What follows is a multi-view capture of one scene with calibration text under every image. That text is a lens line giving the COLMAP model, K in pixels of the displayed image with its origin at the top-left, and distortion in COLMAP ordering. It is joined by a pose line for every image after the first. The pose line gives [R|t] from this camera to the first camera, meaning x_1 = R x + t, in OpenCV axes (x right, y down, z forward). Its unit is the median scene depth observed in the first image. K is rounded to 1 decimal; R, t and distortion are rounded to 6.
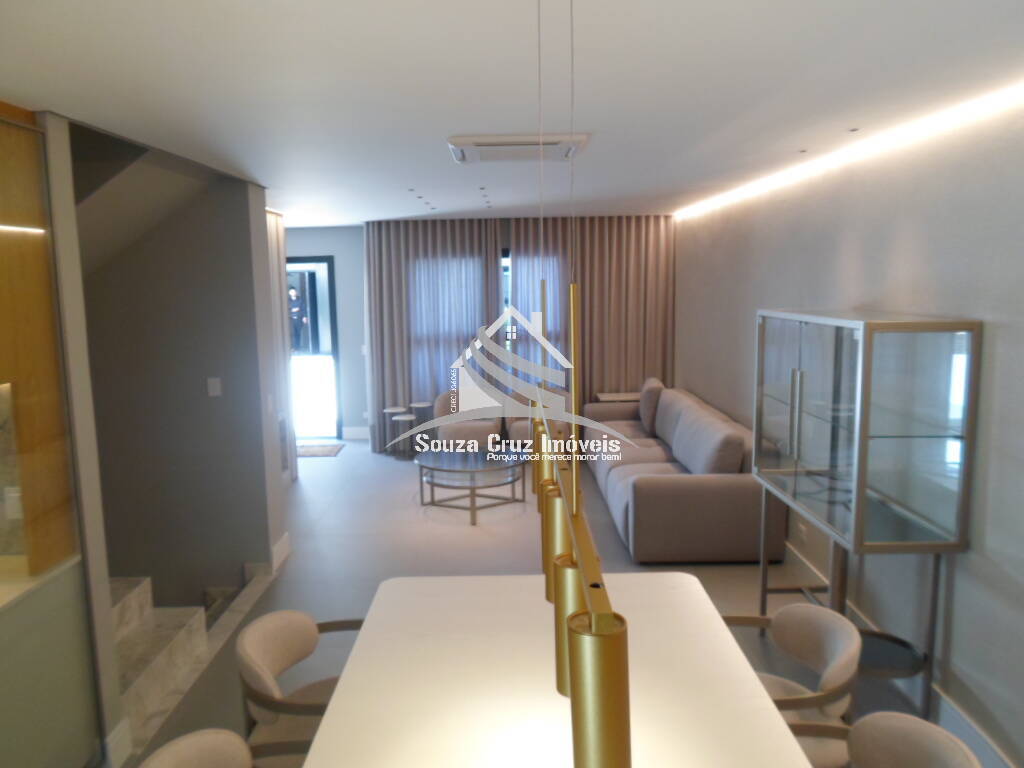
lens RADIAL K [[794.0, 0, 509.5], [0, 794.0, 379.6], [0, 0, 1]] dist [-0.003792, -0.008123]
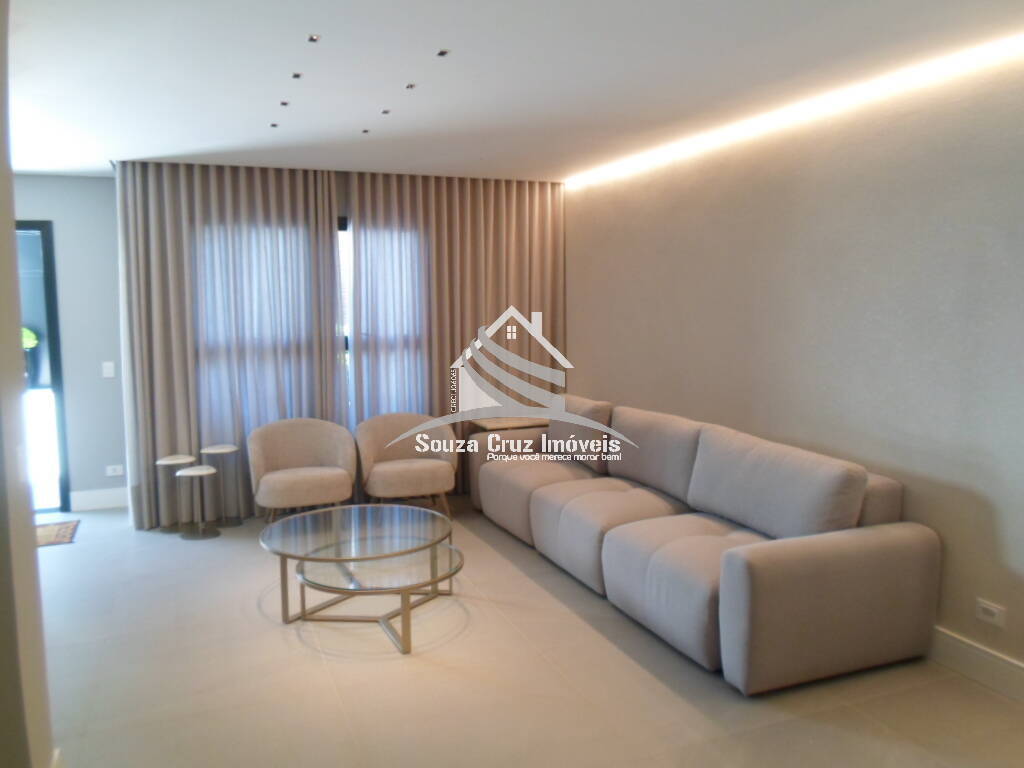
lens RADIAL K [[794.0, 0, 509.5], [0, 794.0, 379.6], [0, 0, 1]] dist [-0.003792, -0.008123]
pose [[0.925519, -0.030885, 0.377439, -0.137048], [0.042840, 0.998810, -0.023316, -0.000040], [-0.376270, 0.037749, 0.925741, 0.310753]]
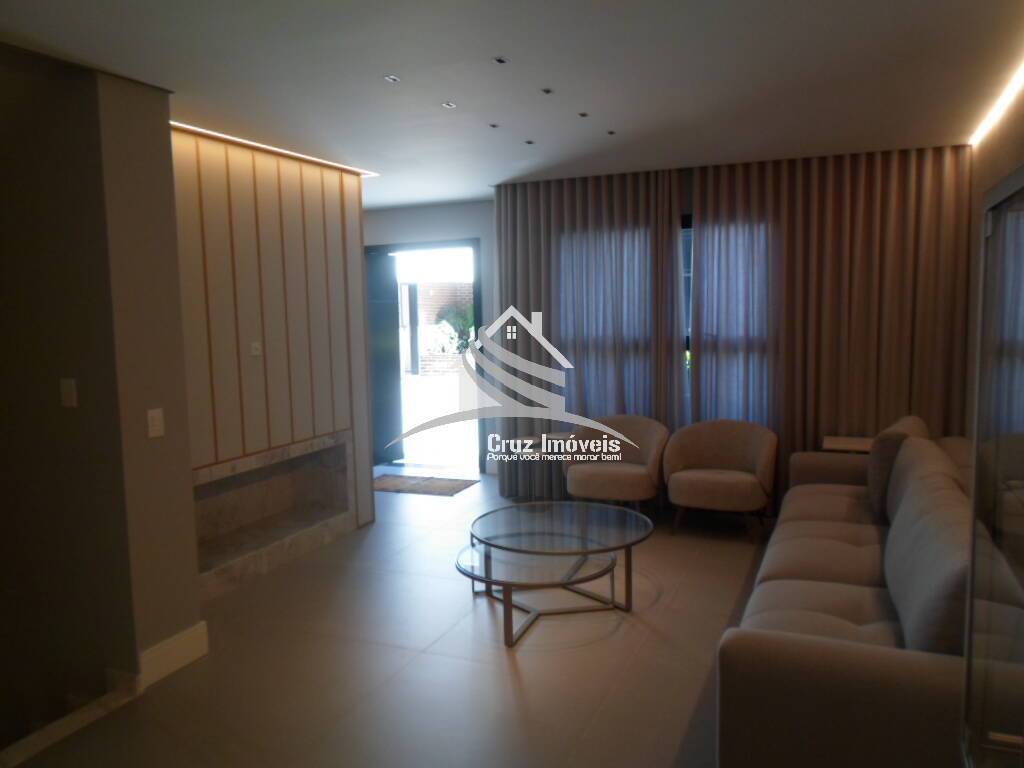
lens RADIAL K [[794.0, 0, 509.5], [0, 794.0, 379.6], [0, 0, 1]] dist [-0.003792, -0.008123]
pose [[0.914974, 0.035787, -0.401923, 0.135252], [-0.046959, 0.998735, -0.017975, -0.004288], [0.400772, 0.035321, 0.915497, 0.325501]]
